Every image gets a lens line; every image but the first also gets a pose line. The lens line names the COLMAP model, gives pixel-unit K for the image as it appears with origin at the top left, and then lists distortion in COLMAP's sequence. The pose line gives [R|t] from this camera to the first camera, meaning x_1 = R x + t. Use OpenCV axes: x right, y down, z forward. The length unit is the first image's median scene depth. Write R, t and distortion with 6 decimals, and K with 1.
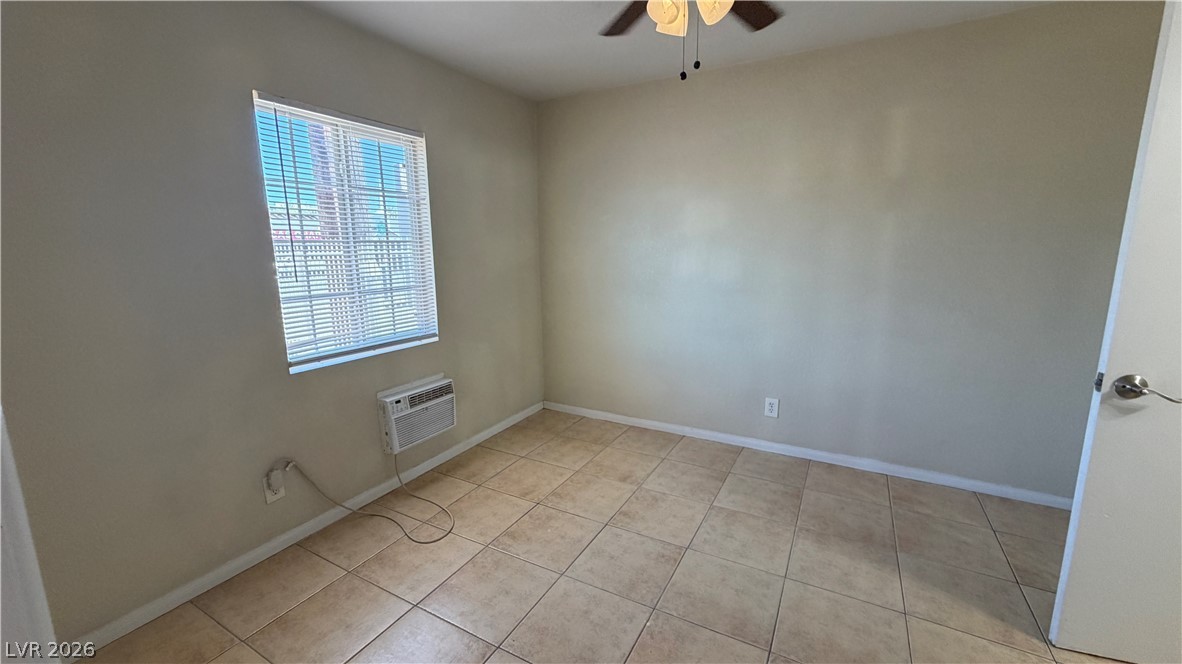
lens RADIAL K [[470.4, 0, 592.3], [0, 470.4, 331.6], [0, 0, 1]] dist [0.002724, 0.000135]
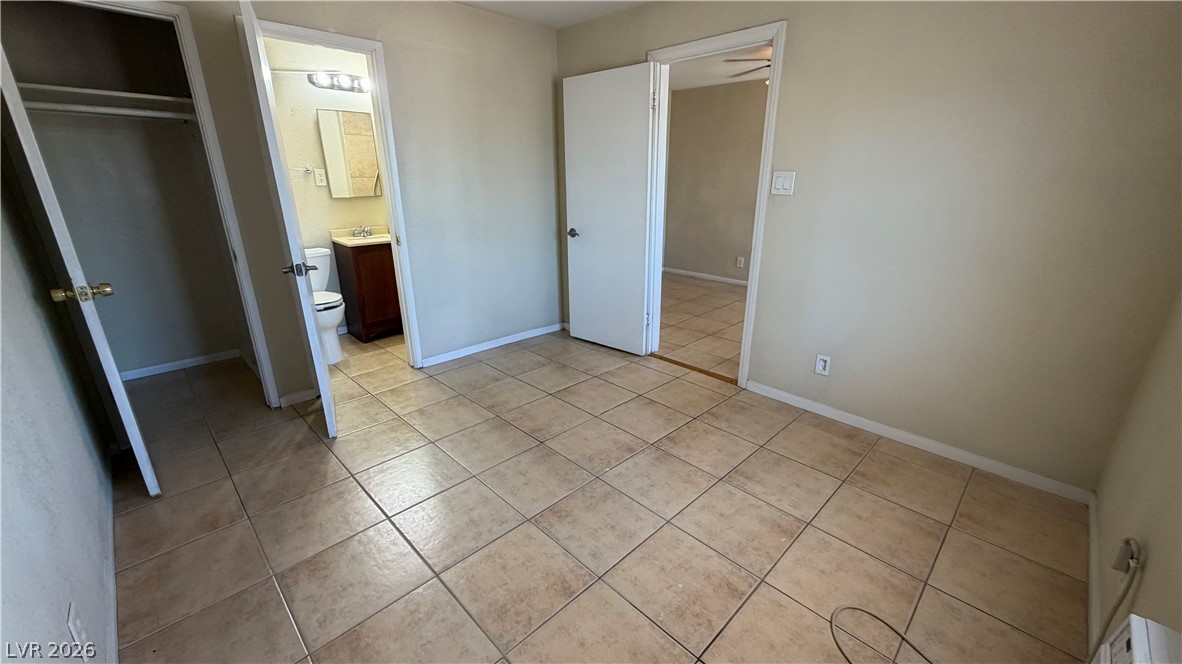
lens RADIAL K [[470.4, 0, 591.5], [0, 470.4, 333.2], [0, 0, 1]] dist [0.002724, 0.000135]
pose [[-0.960497, -0.077817, 0.267188, -0.136749], [0.059949, 0.879708, 0.471719, -0.294658], [-0.271756, 0.469103, -0.840292, 1.633263]]
